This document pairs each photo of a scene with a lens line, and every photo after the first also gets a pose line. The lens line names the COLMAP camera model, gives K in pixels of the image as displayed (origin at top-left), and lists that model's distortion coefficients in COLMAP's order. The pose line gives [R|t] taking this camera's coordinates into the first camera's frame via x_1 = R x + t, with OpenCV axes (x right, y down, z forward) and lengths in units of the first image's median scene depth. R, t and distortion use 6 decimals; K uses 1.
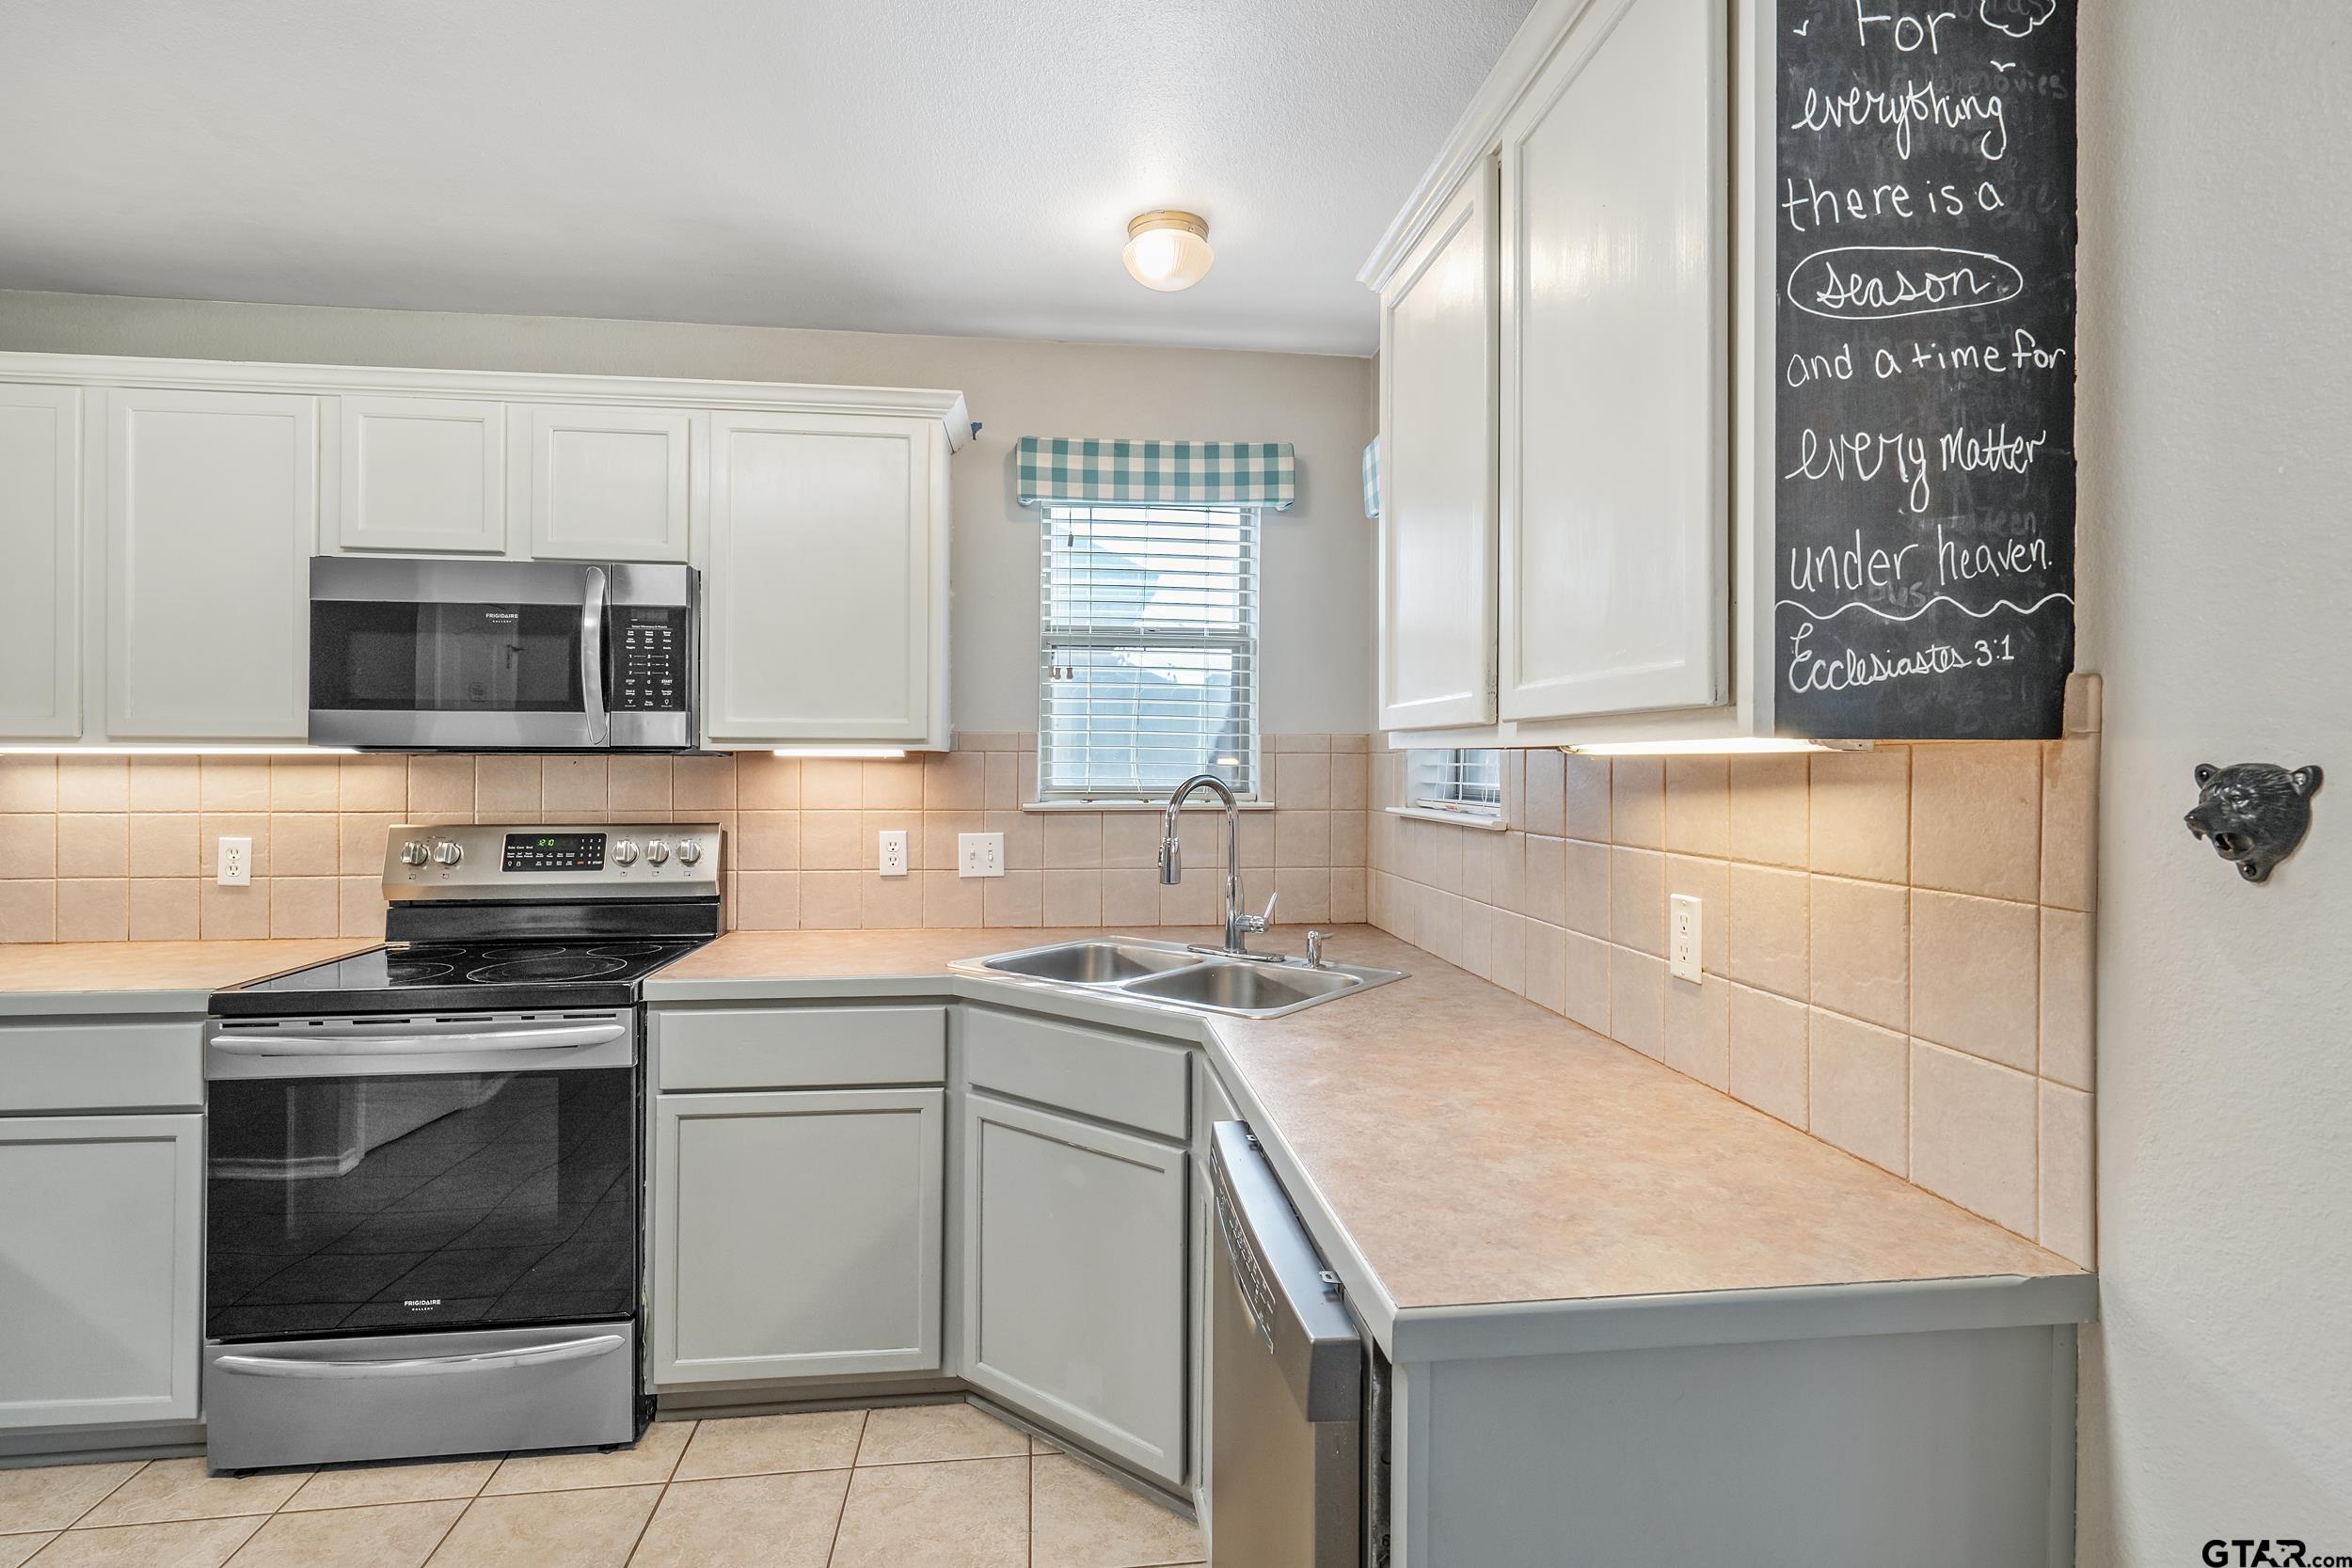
lens RADIAL K [[1137.6, 0, 1179.5], [0, 1137.6, 766.5], [0, 0, 1]] dist [0.005118, -0.000204]
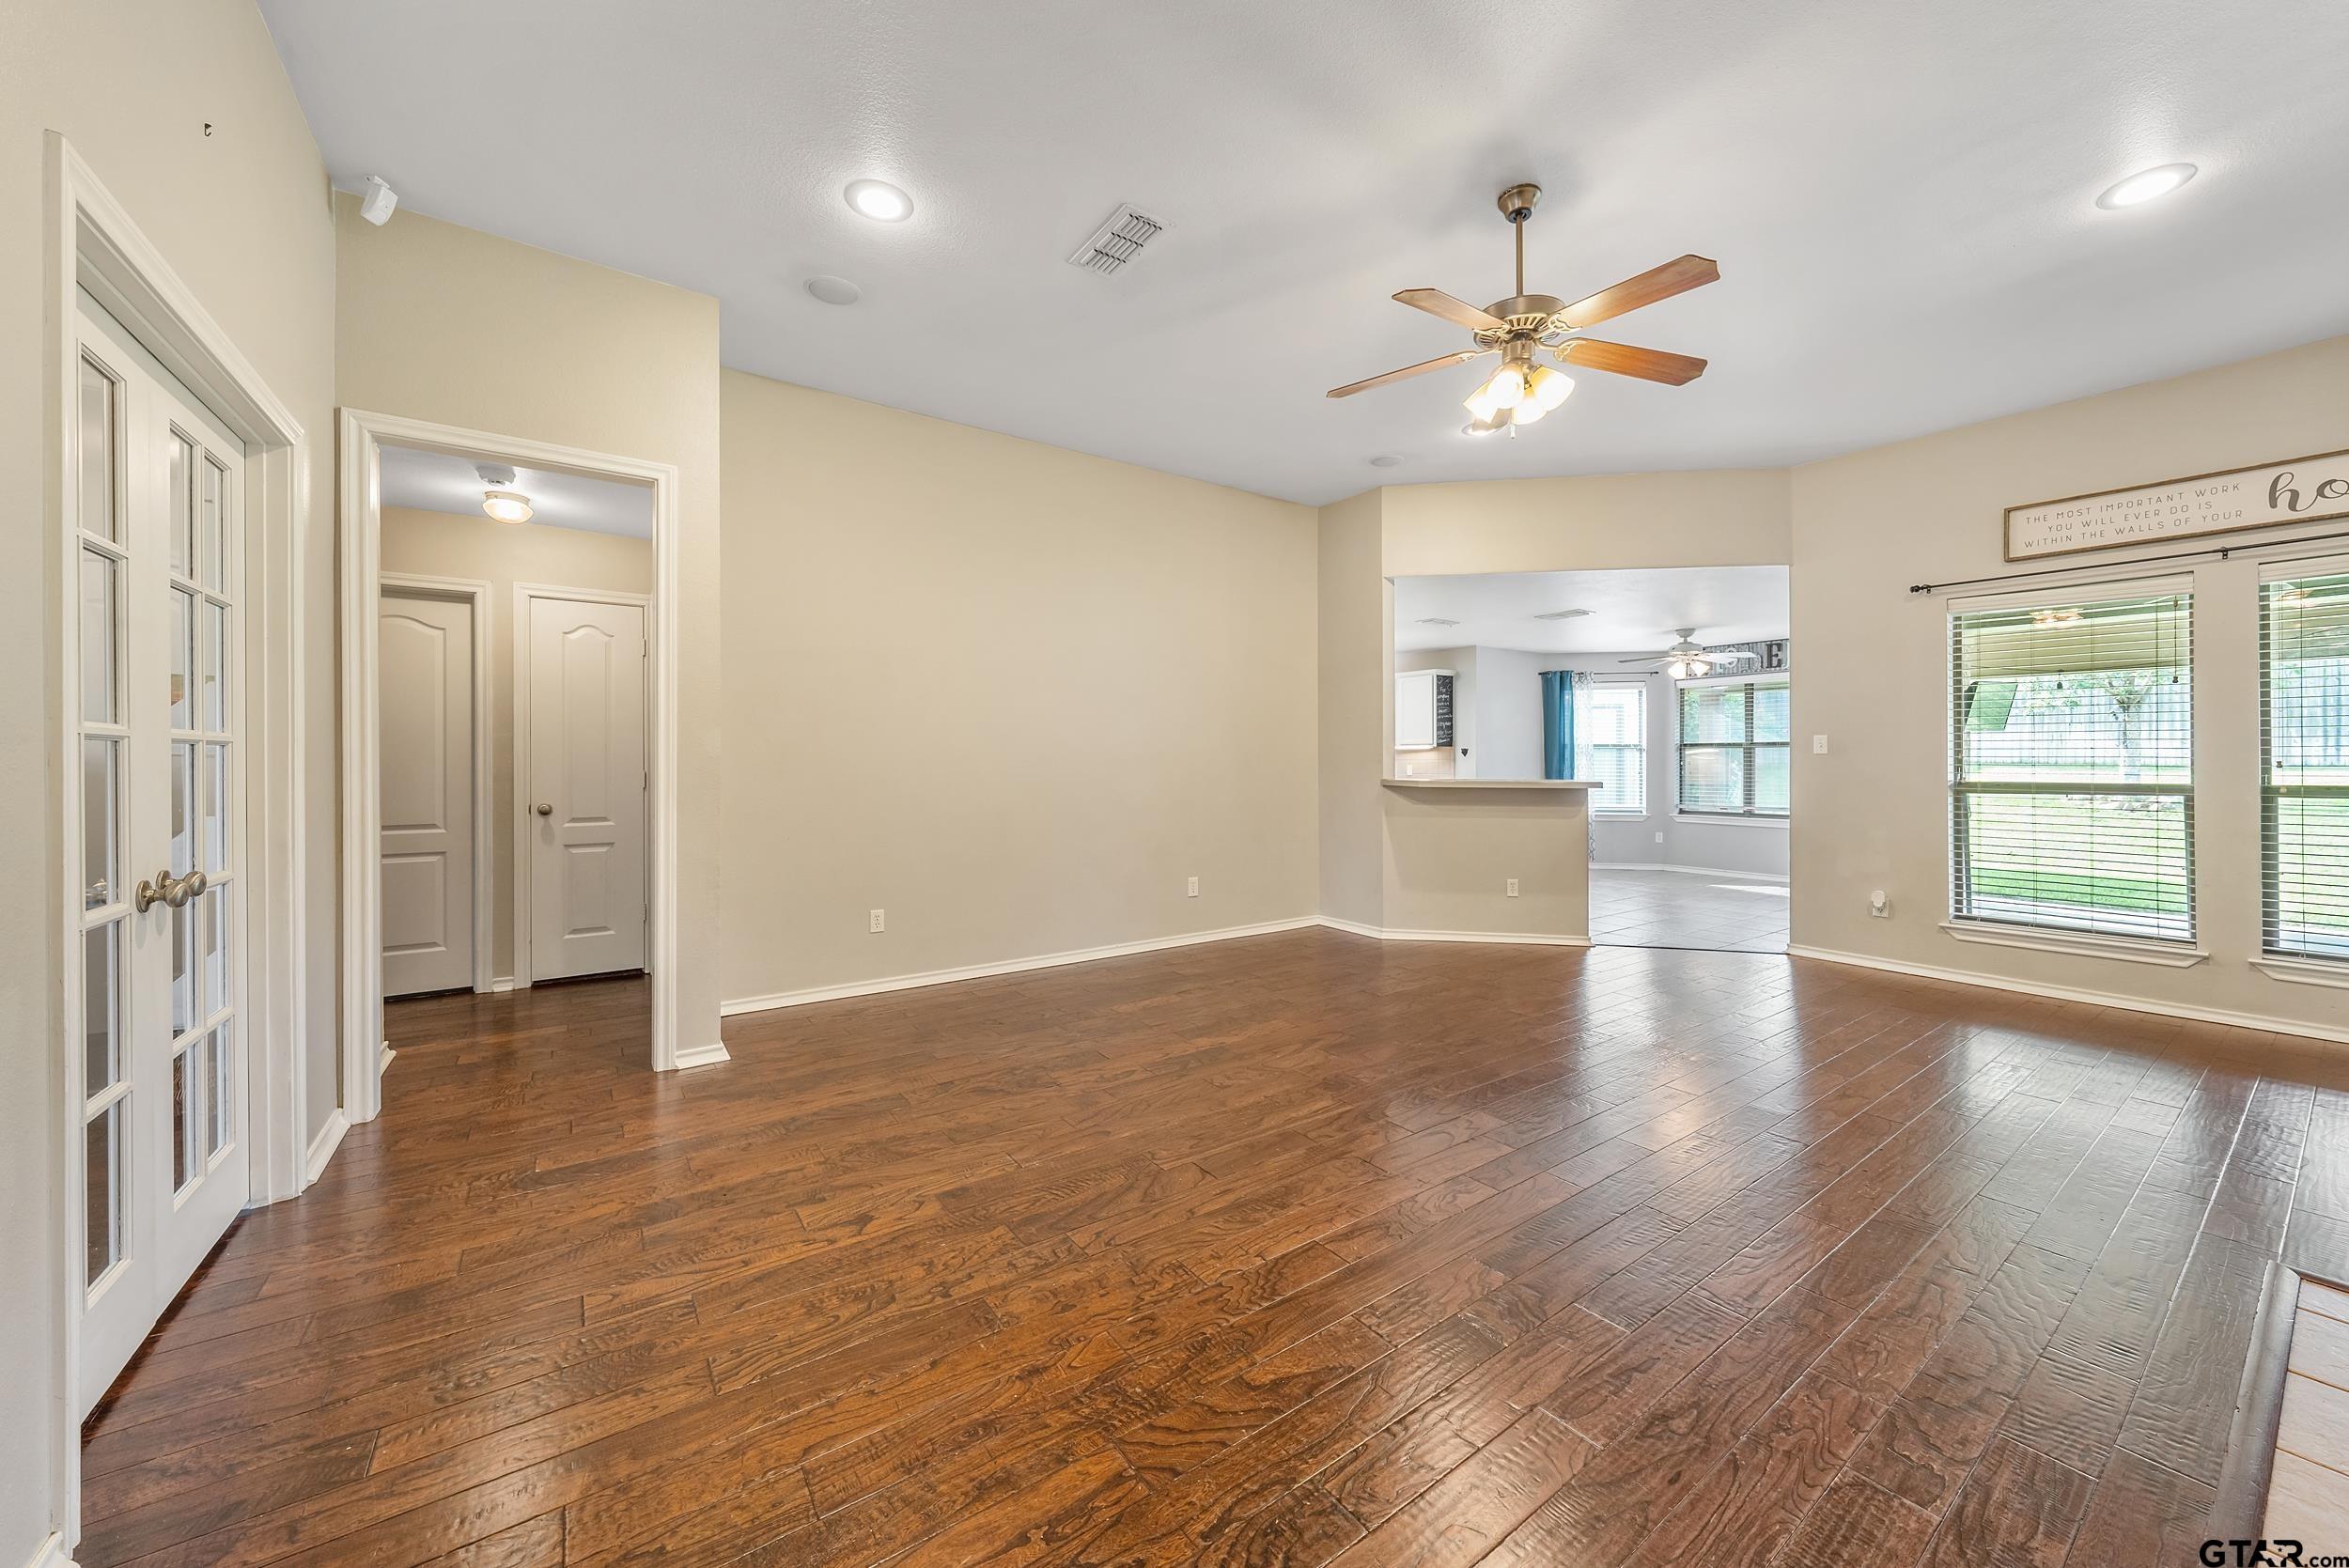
lens RADIAL K [[841.7, 0, 1164.3], [0, 841.7, 766.1], [0, 0, 1]] dist [0.001658, 0.000120]
pose [[0.887240, -0.005040, 0.461280, -2.389461], [0.004276, 0.999987, 0.002701, 0.057598], [-0.461288, -0.000424, 0.887250, -2.181968]]
